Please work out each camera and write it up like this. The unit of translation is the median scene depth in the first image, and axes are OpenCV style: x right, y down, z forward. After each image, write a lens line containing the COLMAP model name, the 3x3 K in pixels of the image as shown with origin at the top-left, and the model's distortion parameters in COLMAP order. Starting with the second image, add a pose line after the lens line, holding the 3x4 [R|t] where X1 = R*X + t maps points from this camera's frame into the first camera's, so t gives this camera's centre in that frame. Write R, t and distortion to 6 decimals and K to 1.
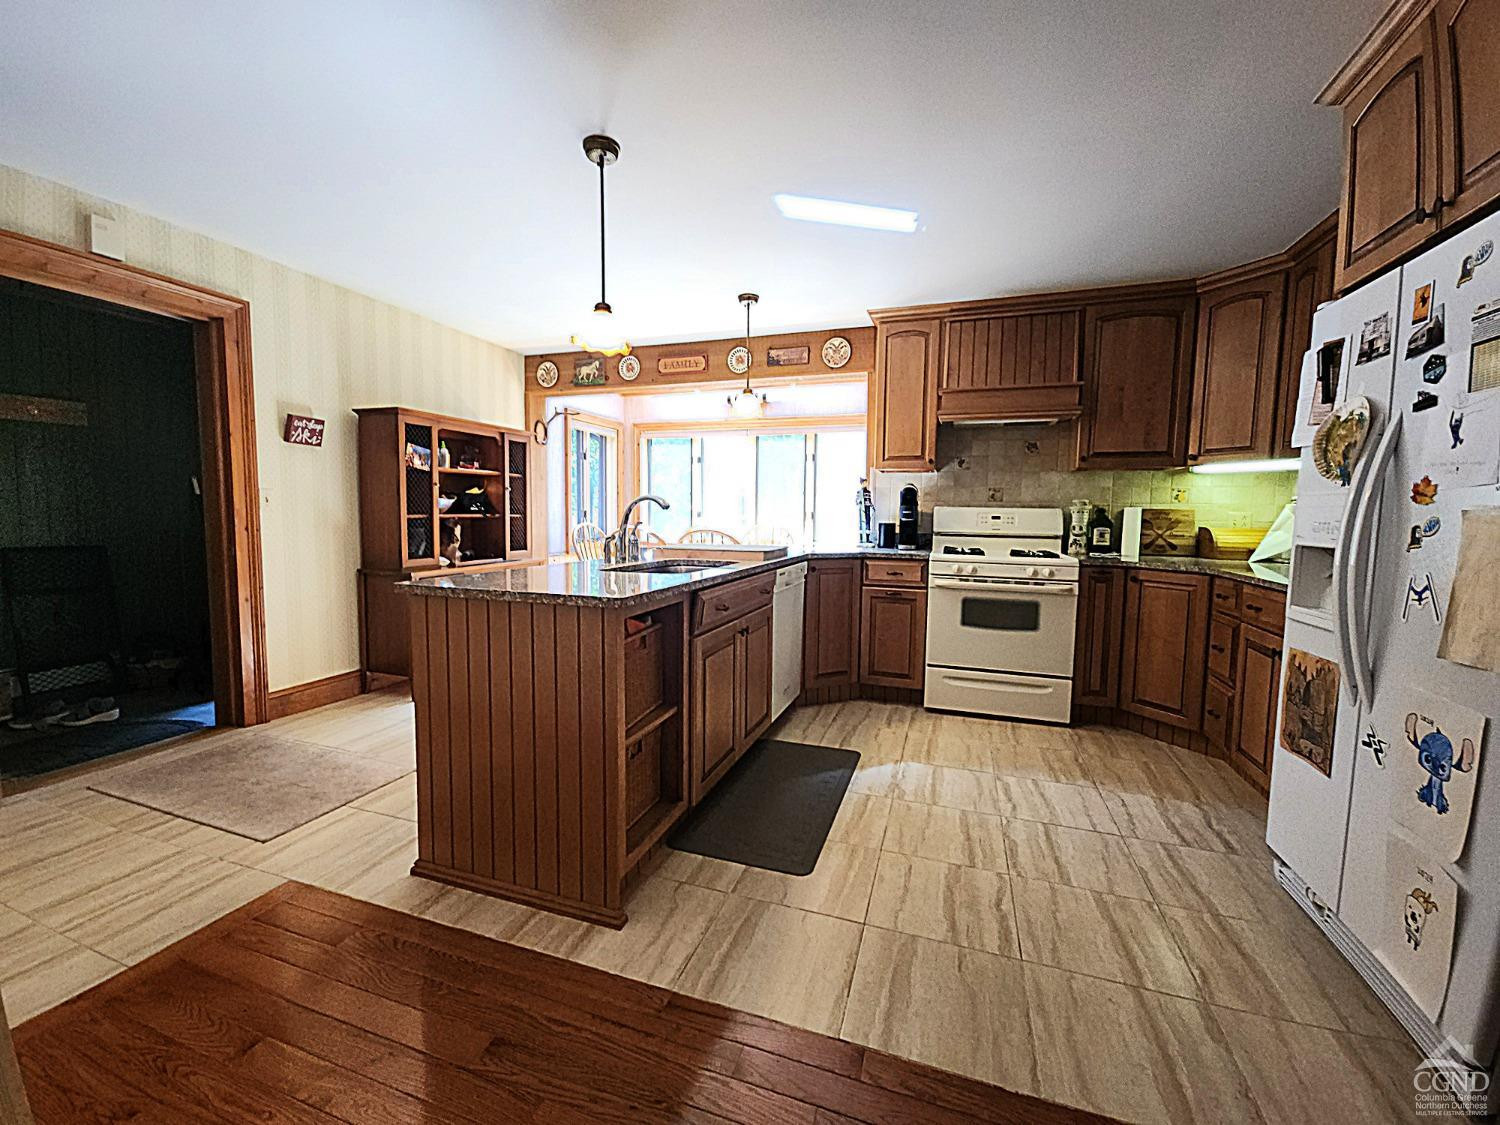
lens RADIAL K [[616.3, 0, 741.7], [0, 616.3, 557.7], [0, 0, 1]] dist [0.013367, -0.010273]
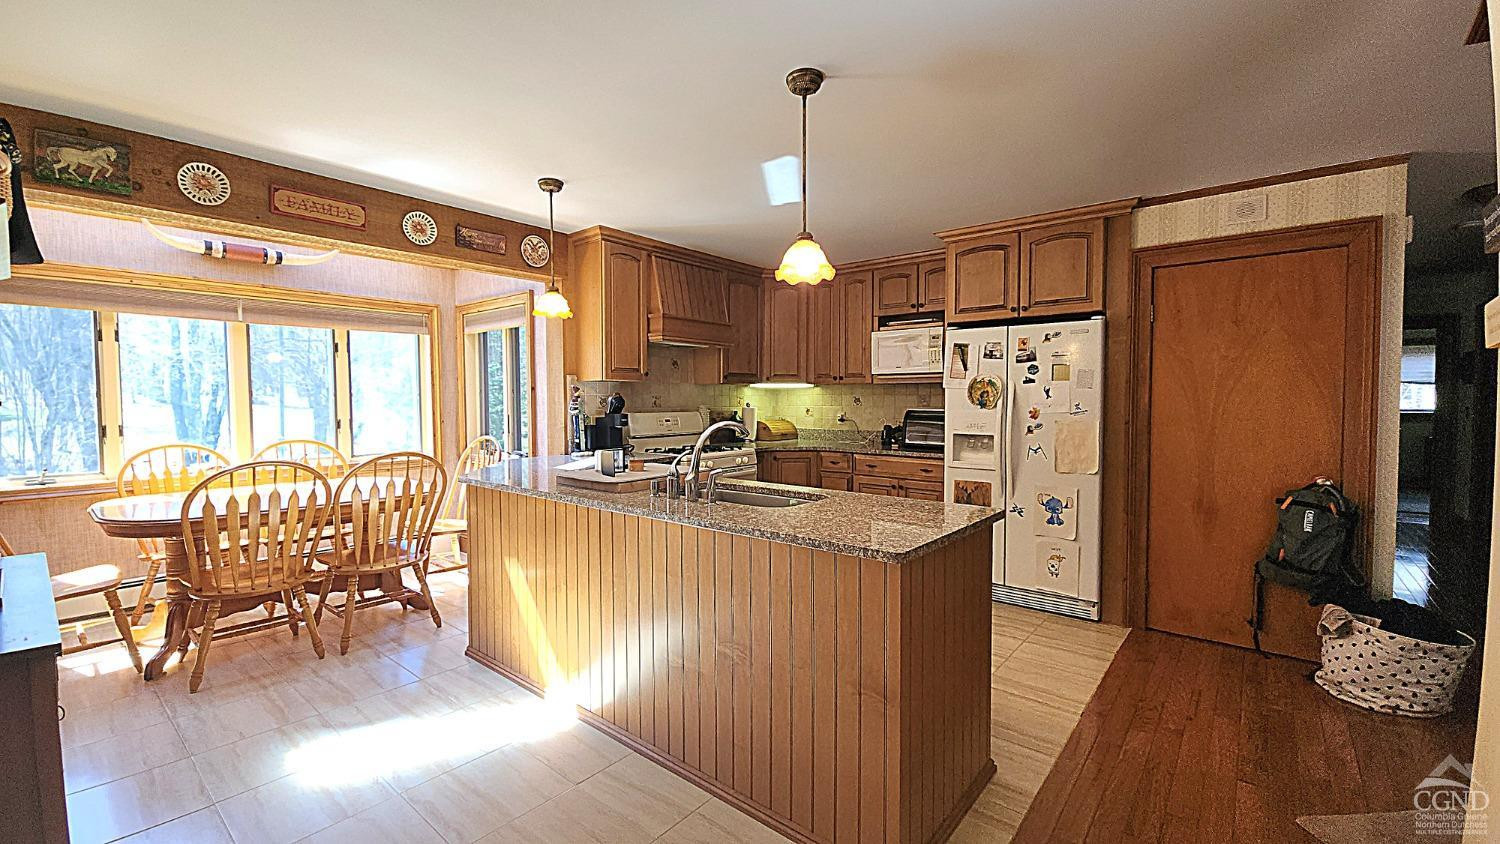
lens RADIAL K [[608.4, 0, 750.0], [0, 608.4, 422.0], [0, 0, 1]] dist [0.003144, 0.000126]
pose [[0.353160, -0.050471, 0.934201, -0.690069], [0.075287, 0.996839, 0.025394, -0.085506], [-0.932529, 0.061365, 0.355843, 0.445198]]
